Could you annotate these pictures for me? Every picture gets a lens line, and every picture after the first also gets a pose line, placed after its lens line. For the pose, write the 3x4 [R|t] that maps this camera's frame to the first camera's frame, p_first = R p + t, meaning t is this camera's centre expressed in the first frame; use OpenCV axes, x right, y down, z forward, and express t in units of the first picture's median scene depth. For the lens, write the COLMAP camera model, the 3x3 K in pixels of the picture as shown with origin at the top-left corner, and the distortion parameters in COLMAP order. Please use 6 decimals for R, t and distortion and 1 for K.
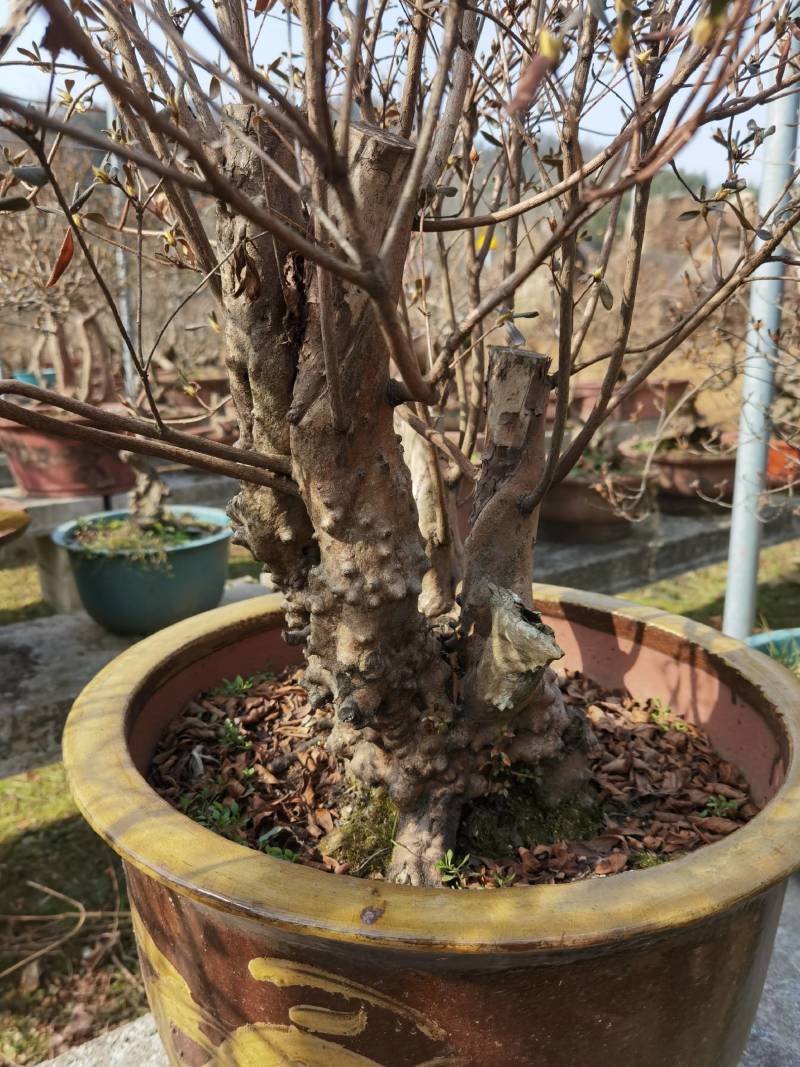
lens RADIAL K [[833.1, 0, 434.6], [0, 833.1, 532.1], [0, 0, 1]] dist [0.050959, -0.074043]
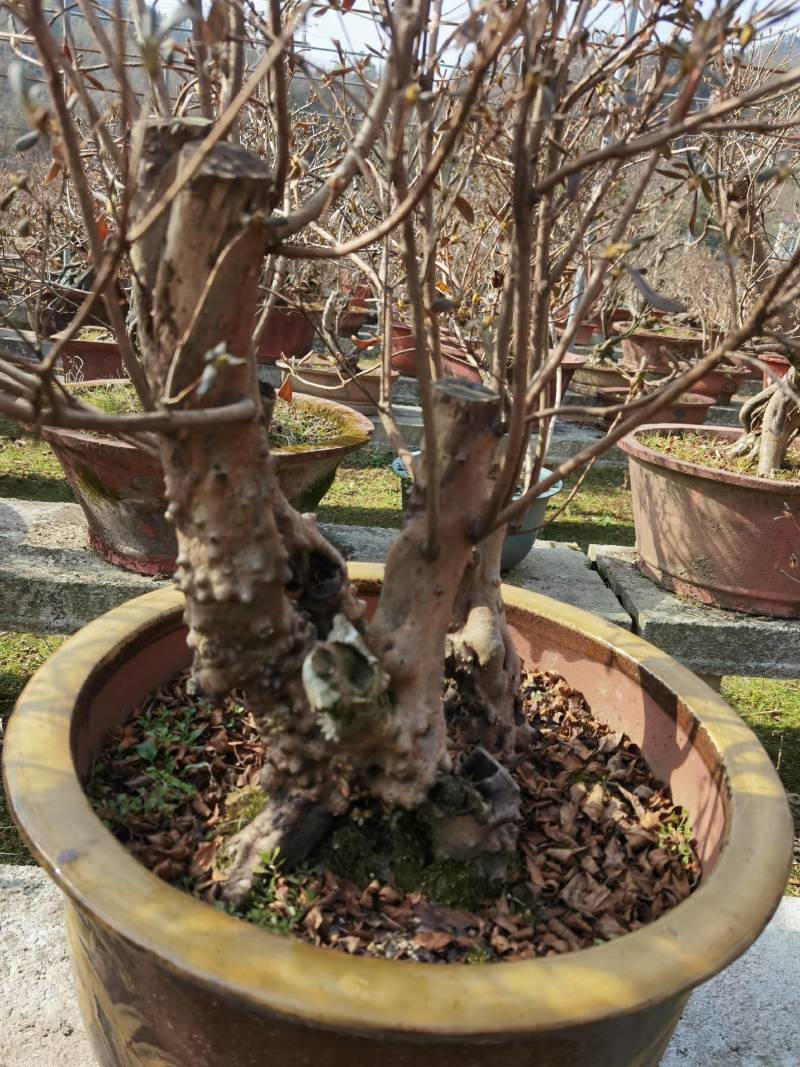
lens RADIAL K [[833.1, 0, 434.6], [0, 833.1, 532.1], [0, 0, 1]] dist [0.050959, -0.074043]
pose [[0.840791, 0.278171, -0.464426, 0.551526], [-0.253869, 0.960308, 0.115581, -0.163597], [0.478143, 0.020724, 0.878037, 0.169185]]
